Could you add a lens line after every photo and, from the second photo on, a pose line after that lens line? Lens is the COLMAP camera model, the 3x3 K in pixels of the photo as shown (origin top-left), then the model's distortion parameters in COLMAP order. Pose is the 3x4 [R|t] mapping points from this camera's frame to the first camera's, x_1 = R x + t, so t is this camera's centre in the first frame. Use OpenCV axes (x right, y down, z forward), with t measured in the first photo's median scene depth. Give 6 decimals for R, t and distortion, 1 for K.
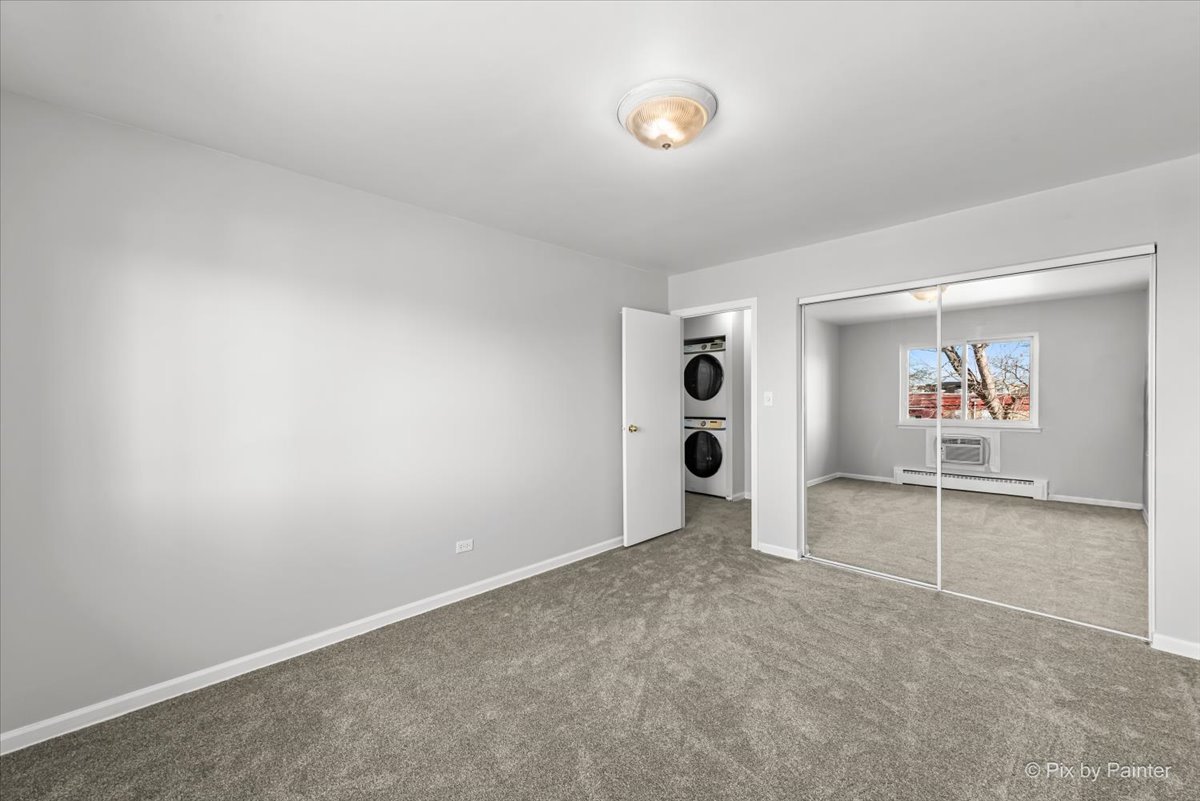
lens RADIAL K [[473.4, 0, 602.7], [0, 473.4, 394.6], [0, 0, 1]] dist [0.017679, -0.005462]
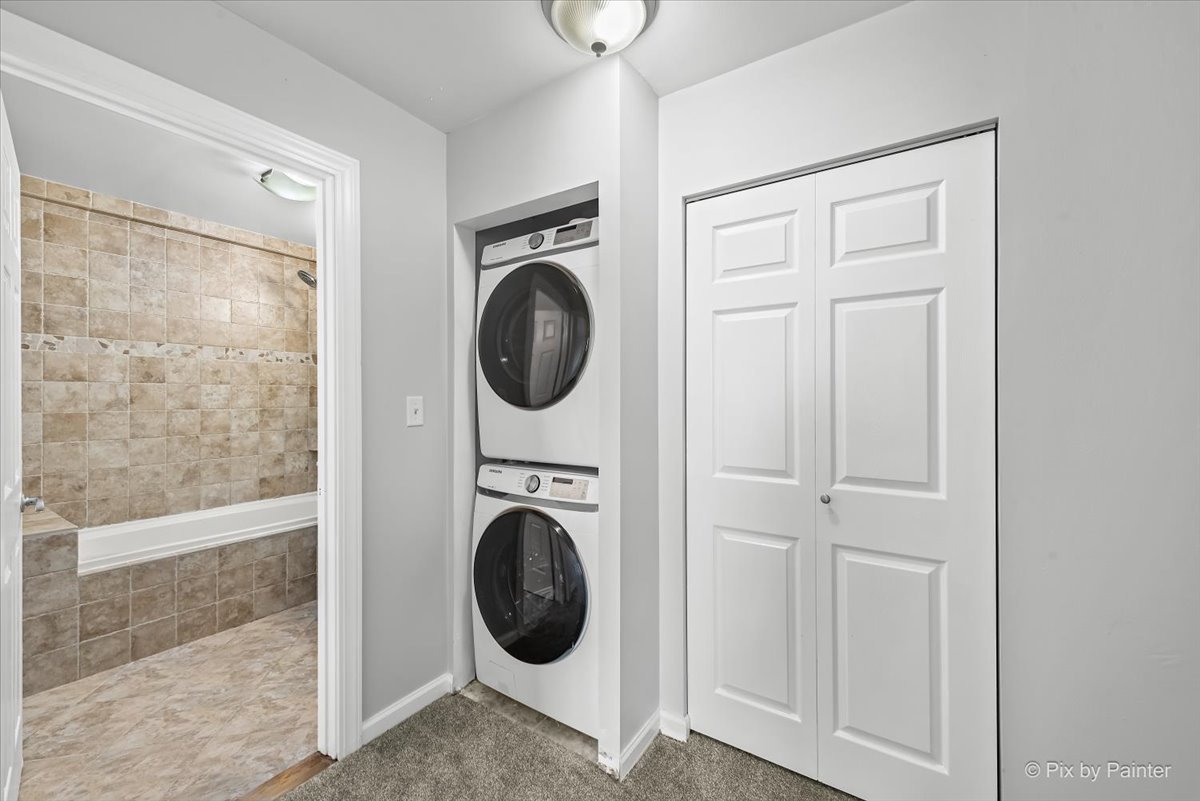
lens RADIAL K [[473.4, 0, 602.7], [0, 473.4, 394.6], [0, 0, 1]] dist [0.017679, -0.005462]
pose [[0.979460, 0.001918, 0.201628, 0.196779], [-0.001607, 0.999997, -0.001709, 0.002736], [-0.201631, 0.001349, 0.979461, 0.690164]]
